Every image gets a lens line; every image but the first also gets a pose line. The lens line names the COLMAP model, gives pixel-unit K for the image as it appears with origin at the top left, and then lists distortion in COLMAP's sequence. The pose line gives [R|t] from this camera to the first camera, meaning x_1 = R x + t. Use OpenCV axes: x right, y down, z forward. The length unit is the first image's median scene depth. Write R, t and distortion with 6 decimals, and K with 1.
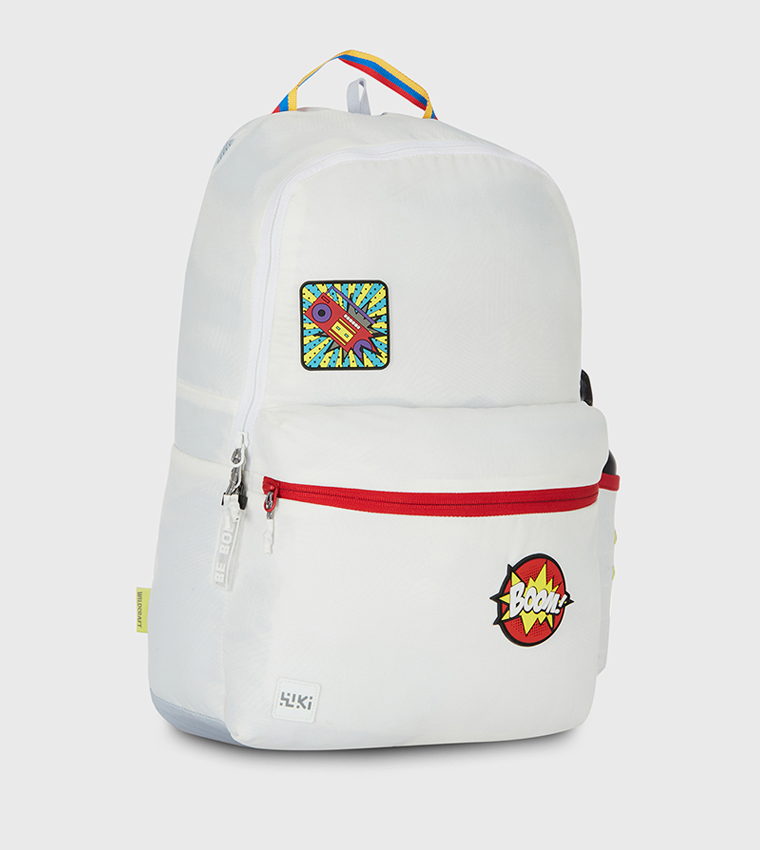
lens RADIAL K [[3556.4, 0, 380.0], [0, 3556.4, 425.0], [0, 0, 1]] dist [-0.117250, -1.248934]
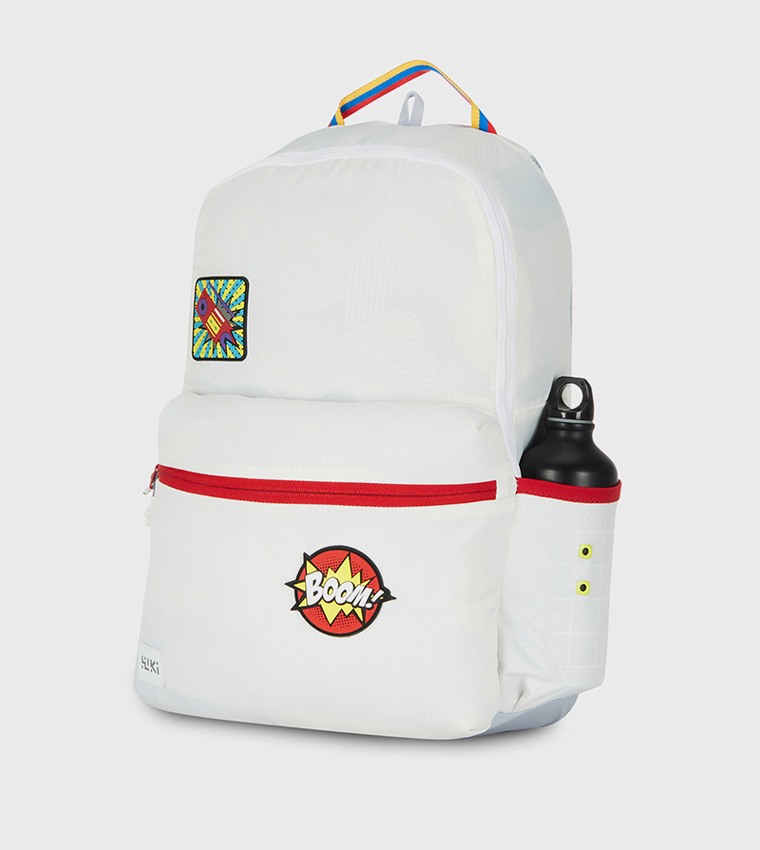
lens RADIAL K [[3556.4, 0, 380.0], [0, 3556.4, 425.0], [0, 0, 1]] dist [-0.117250, -1.248934]
pose [[0.595628, 0.027577, -0.802787, 0.875168], [-0.062551, 0.997968, -0.012128, 0.013612], [0.800821, 0.057439, 0.596143, 0.406236]]
